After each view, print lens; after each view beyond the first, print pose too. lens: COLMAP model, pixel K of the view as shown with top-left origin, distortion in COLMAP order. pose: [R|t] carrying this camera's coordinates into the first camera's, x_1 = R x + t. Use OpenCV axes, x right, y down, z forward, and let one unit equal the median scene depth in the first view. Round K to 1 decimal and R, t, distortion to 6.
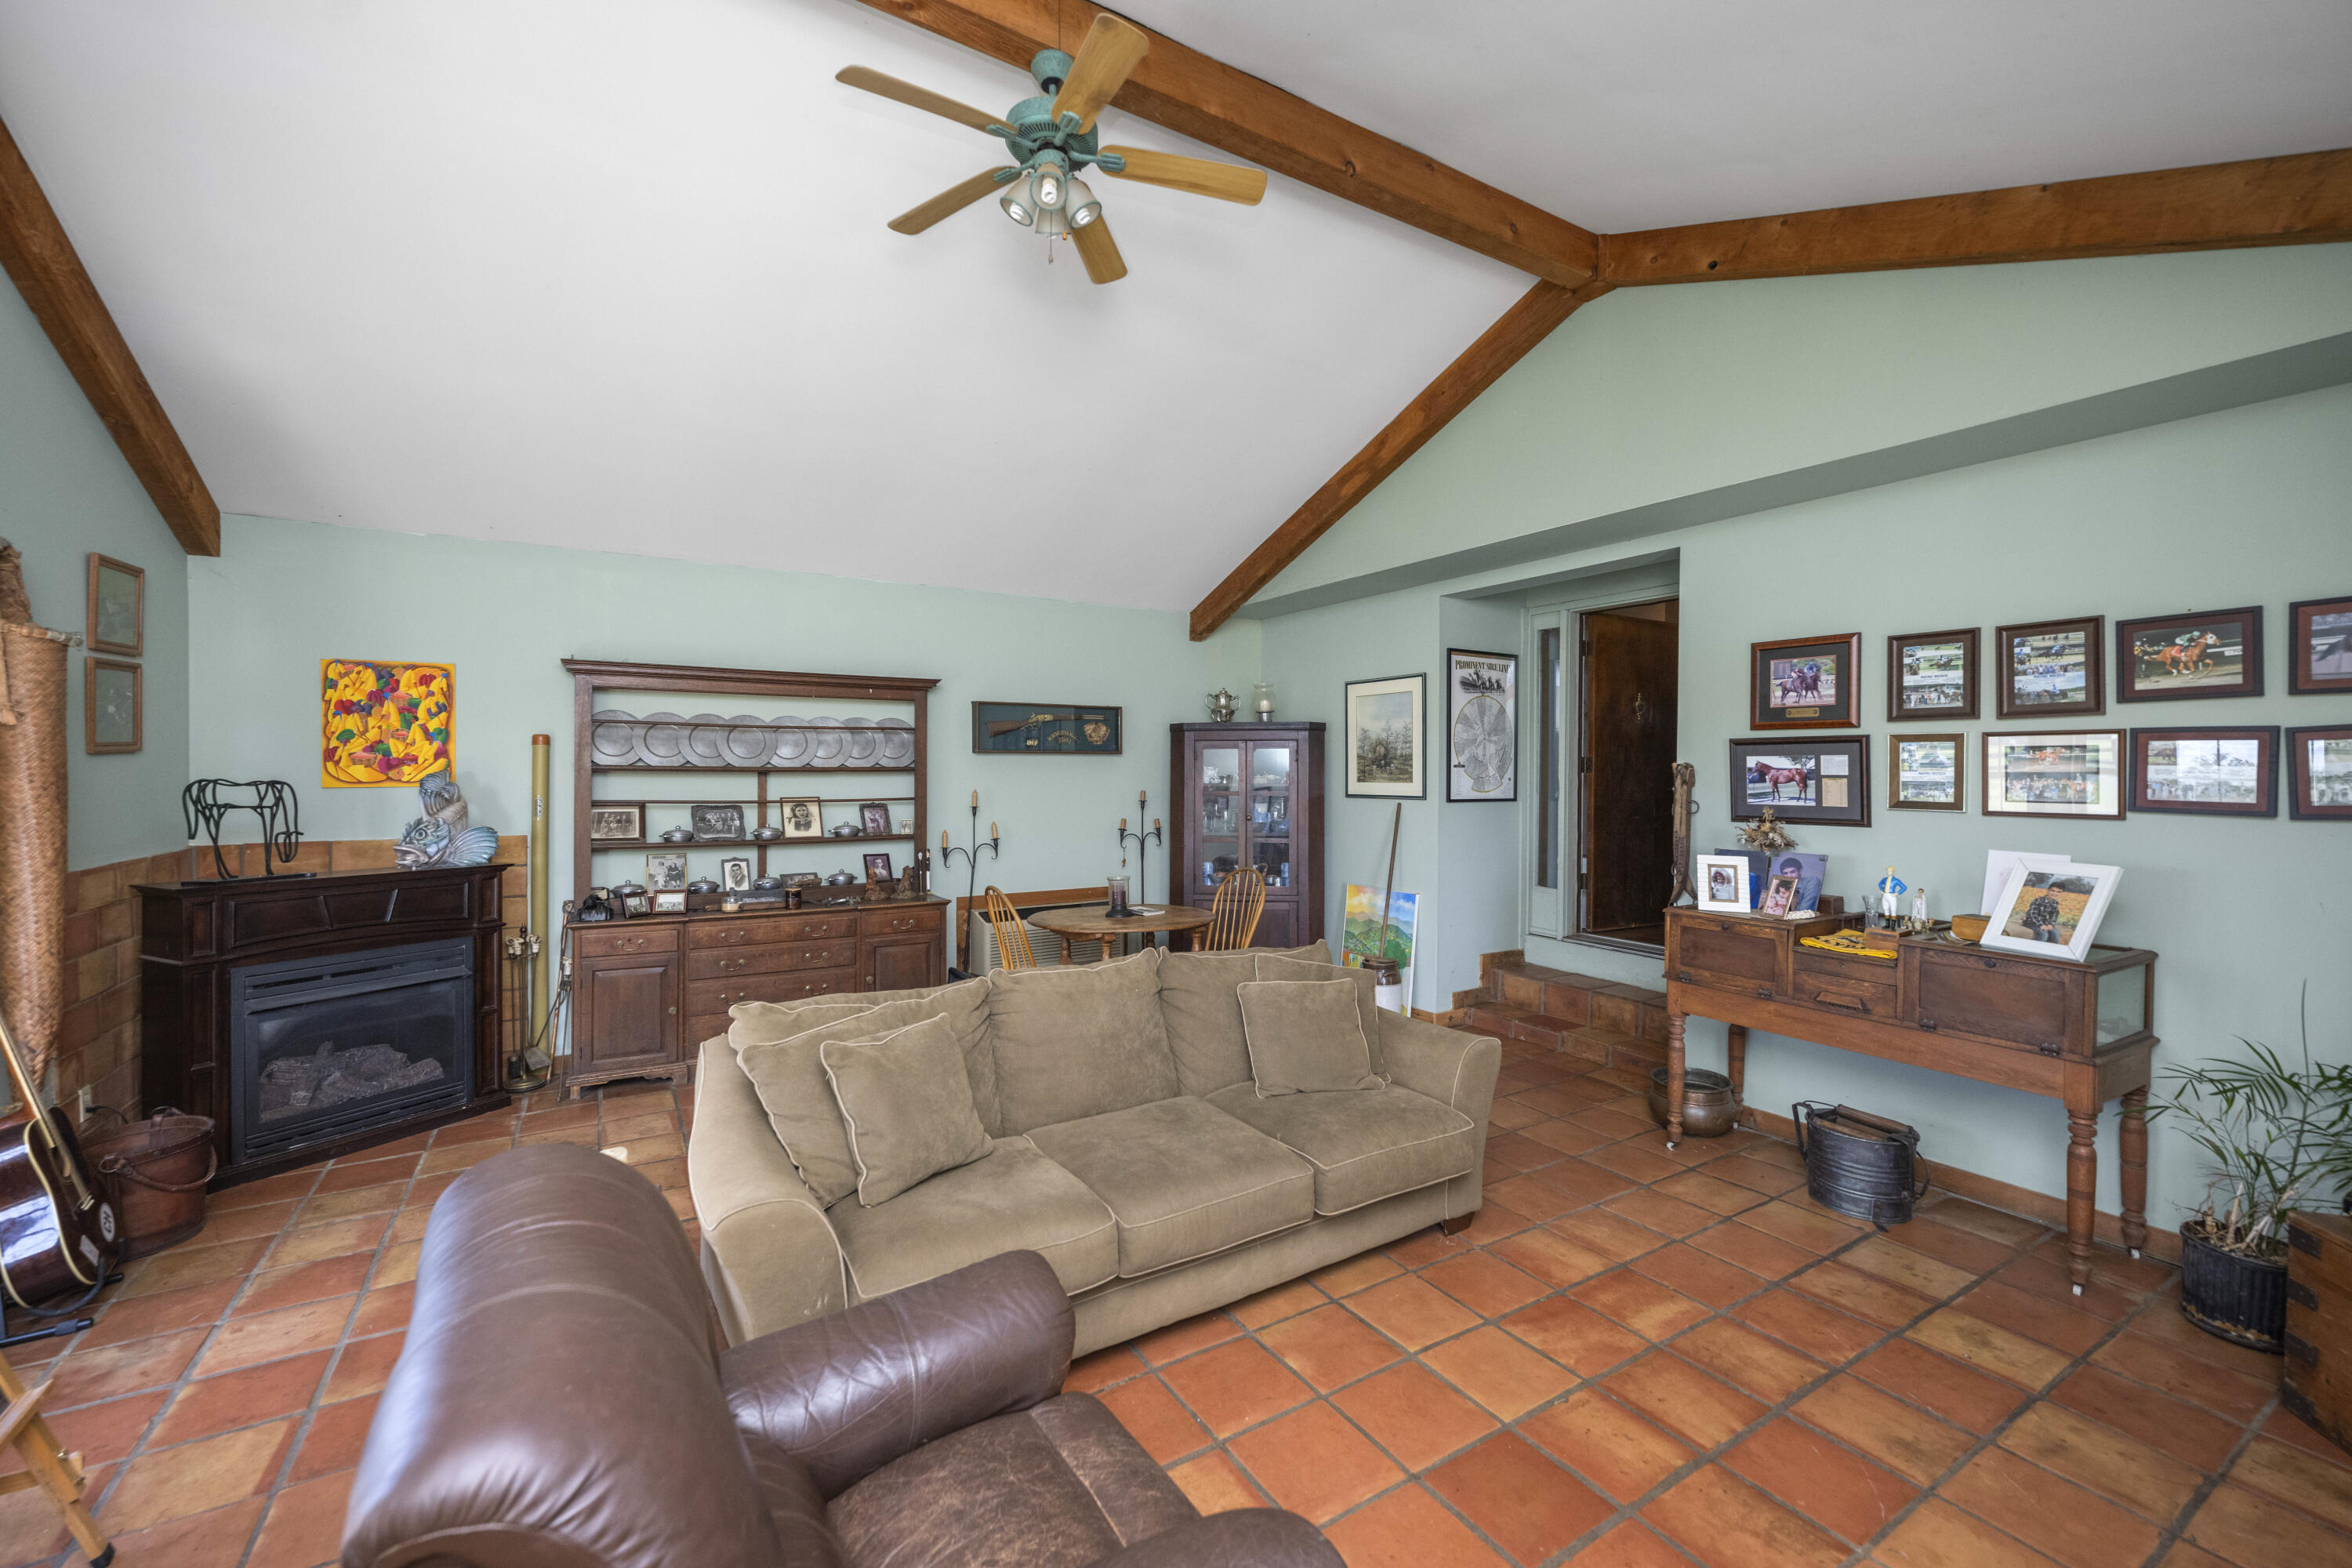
lens RADIAL K [[963.7, 0, 1180.3], [0, 963.7, 773.5], [0, 0, 1]] dist [0.001956, 0.000054]
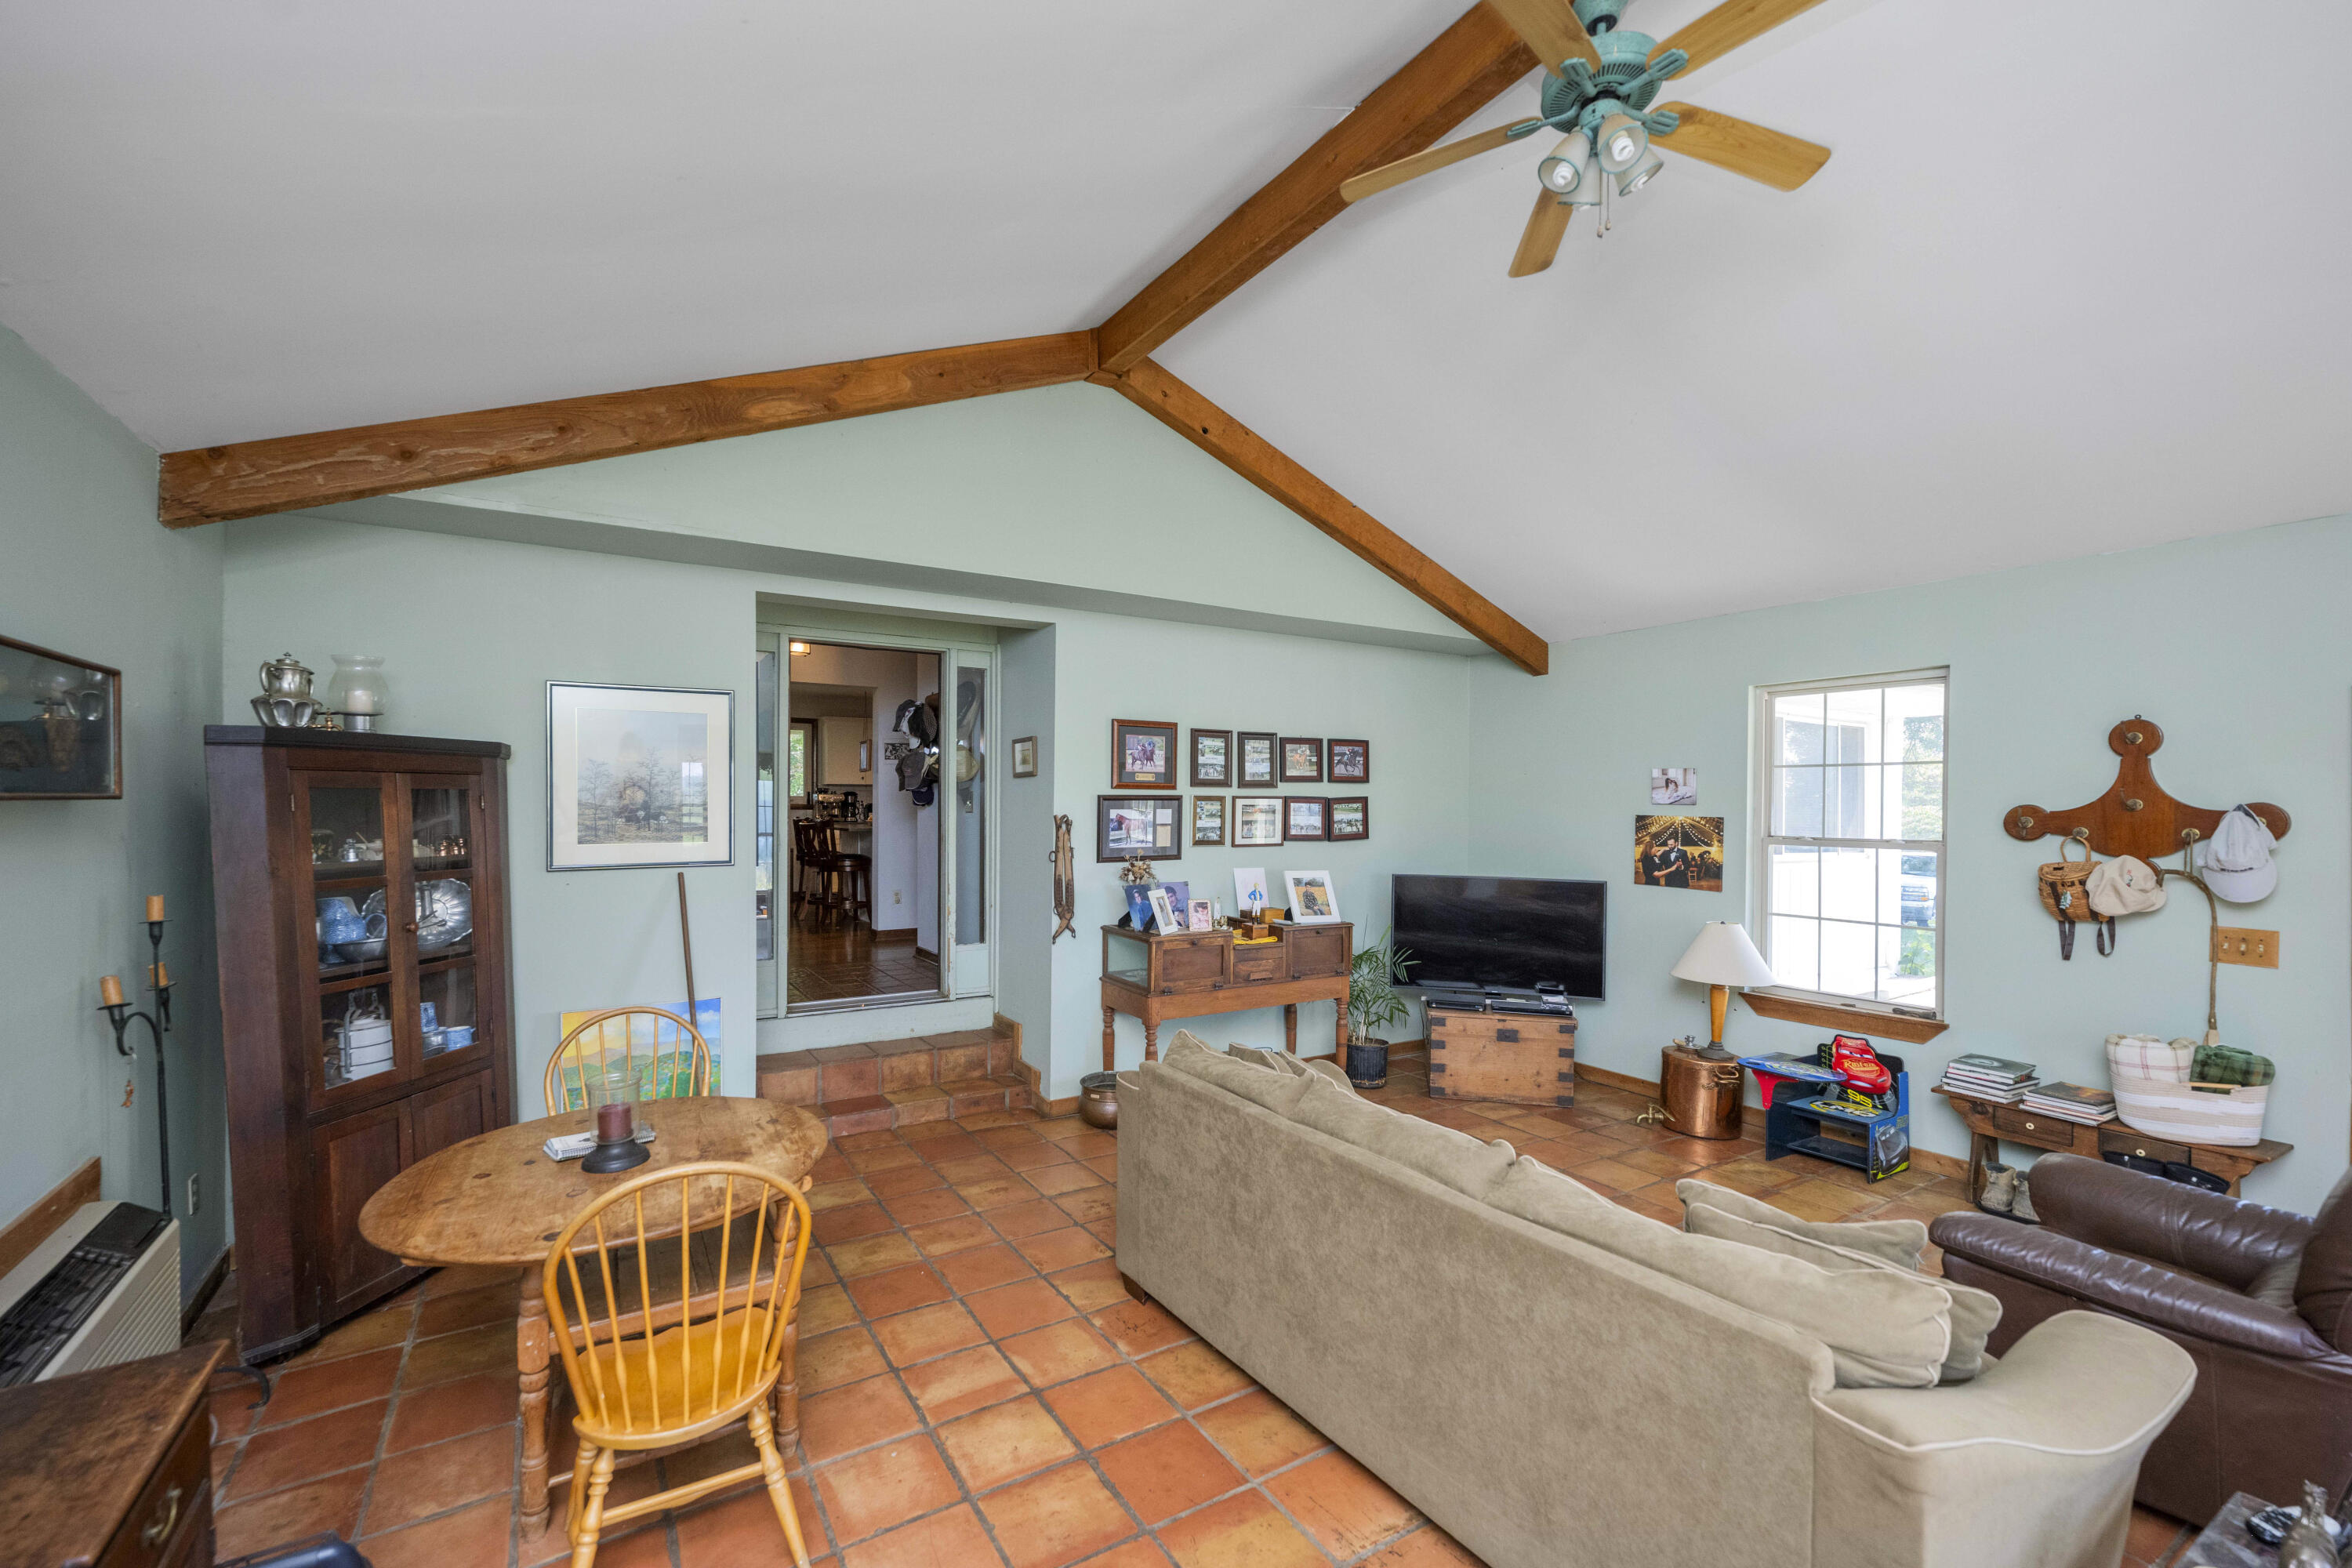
lens RADIAL K [[963.7, 0, 1148.6], [0, 963.7, 816.9], [0, 0, 1]] dist [0.001956, 0.000054]
pose [[-0.000638, -0.018398, 0.999831, -0.736803], [0.000815, 0.999830, 0.018398, -0.035081], [-0.999999, 0.000827, -0.000623, 1.075258]]
